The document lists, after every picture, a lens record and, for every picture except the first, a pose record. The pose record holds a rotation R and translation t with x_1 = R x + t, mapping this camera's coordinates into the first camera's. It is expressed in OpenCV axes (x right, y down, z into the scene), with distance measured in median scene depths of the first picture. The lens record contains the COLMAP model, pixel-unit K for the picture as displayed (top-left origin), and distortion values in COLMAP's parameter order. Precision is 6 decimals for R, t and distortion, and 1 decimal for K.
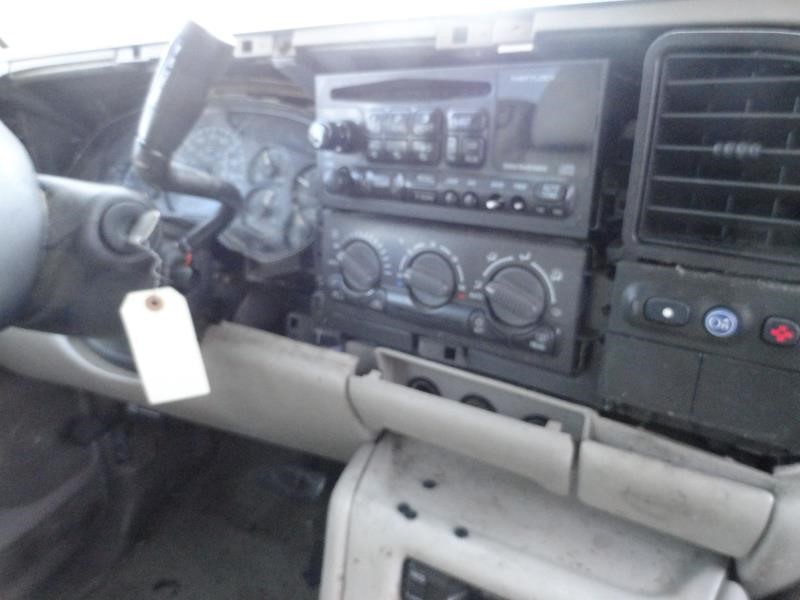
lens RADIAL K [[543.3, 0, 400.0], [0, 543.3, 300.0], [0, 0, 1]] dist [-0.004697, -0.000818]
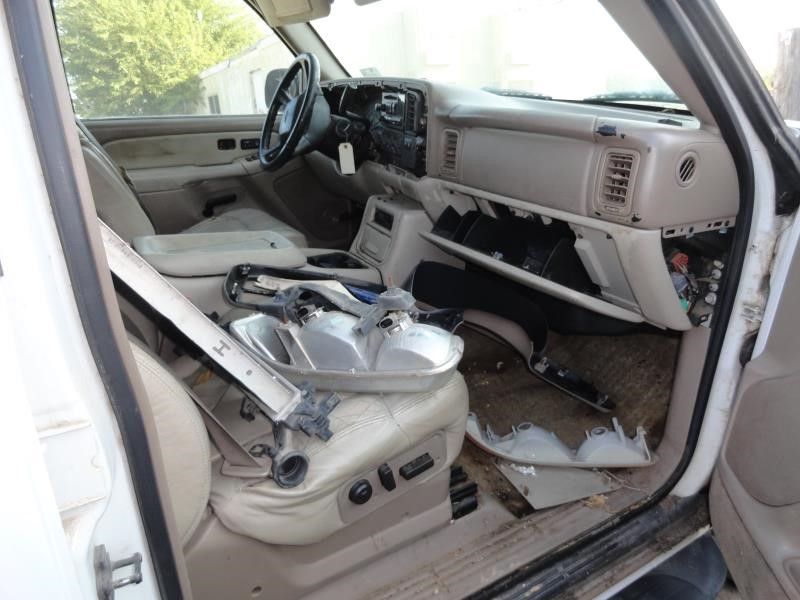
lens RADIAL K [[543.3, 0, 400.0], [0, 543.3, 300.0], [0, 0, 1]] dist [-0.004697, -0.000818]
pose [[0.834245, 0.217680, -0.506607, 2.244287], [-0.199846, 0.975672, 0.090137, 0.690066], [0.513904, 0.026047, 0.857452, -2.302459]]
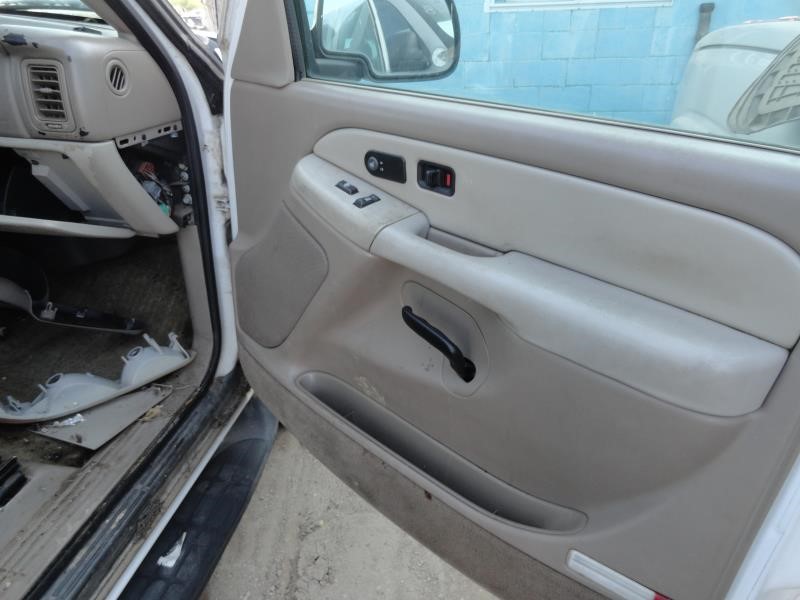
lens RADIAL K [[547.9, 0, 400.0], [0, 547.9, 300.0], [0, 0, 1]] dist [-0.000345, -0.003227]
pose [[0.960212, -0.083354, 0.266542, 2.794561], [0.045159, 0.988201, 0.146353, 0.934460], [-0.275596, -0.128493, 0.952647, -2.732836]]
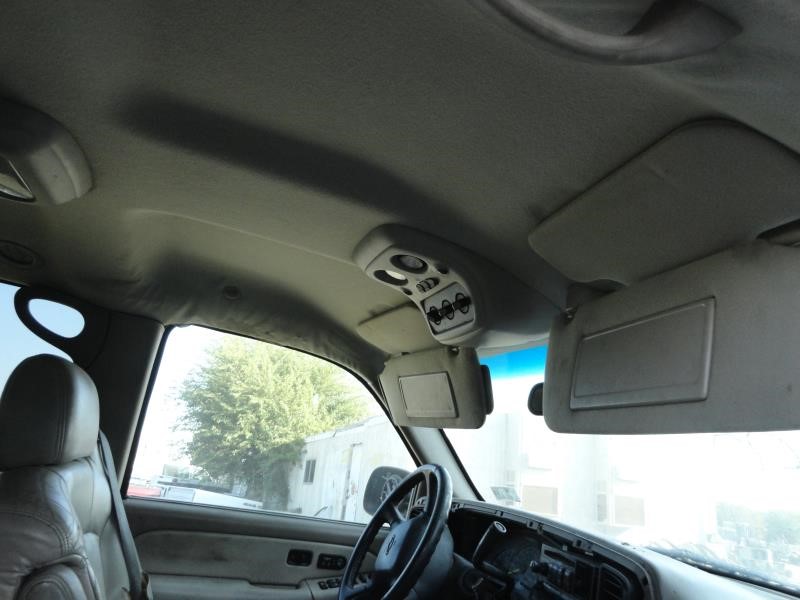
lens RADIAL K [[543.3, 0, 400.0], [0, 543.3, 300.0], [0, 0, 1]] dist [-0.004697, -0.000818]
pose [[0.725538, -0.070584, -0.684553, 1.192920], [-0.380010, 0.788227, -0.484036, 0.206869], [0.573748, 0.611323, 0.545066, -1.548671]]
